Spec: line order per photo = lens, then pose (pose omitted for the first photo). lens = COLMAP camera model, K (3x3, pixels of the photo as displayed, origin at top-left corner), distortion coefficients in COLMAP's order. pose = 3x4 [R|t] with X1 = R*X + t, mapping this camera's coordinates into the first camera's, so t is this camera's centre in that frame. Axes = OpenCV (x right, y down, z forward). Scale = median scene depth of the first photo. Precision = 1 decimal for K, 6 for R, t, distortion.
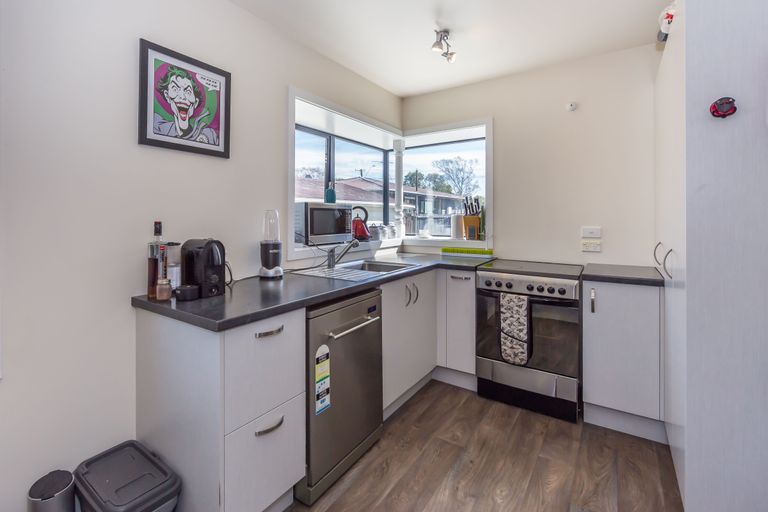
lens RADIAL K [[302.7, 0, 382.8], [0, 302.7, 220.4], [0, 0, 1]] dist [-0.002568, -0.000135]
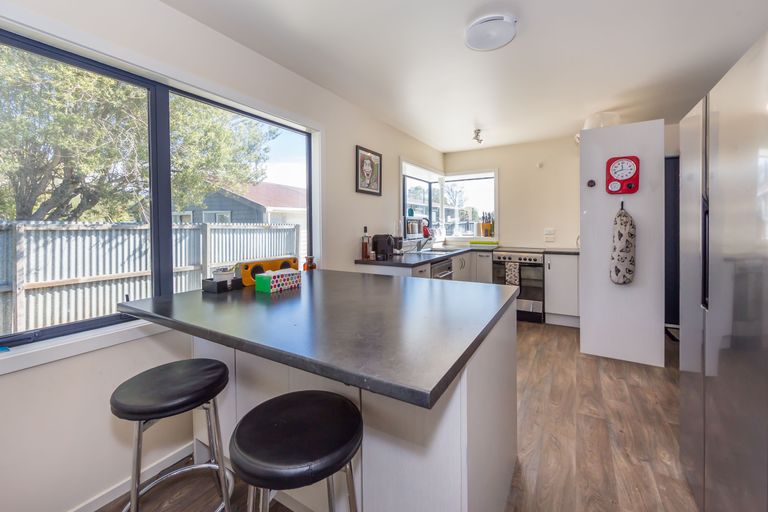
lens RADIAL K [[317.4, 0, 385.4], [0, 317.4, 227.3], [0, 0, 1]] dist [0.000644, 0.000036]
pose [[0.995550, -0.004124, 0.094145, -0.608862], [0.004005, 0.999991, 0.001454, 0.005464], [-0.094150, -0.001070, 0.995557, -1.028644]]
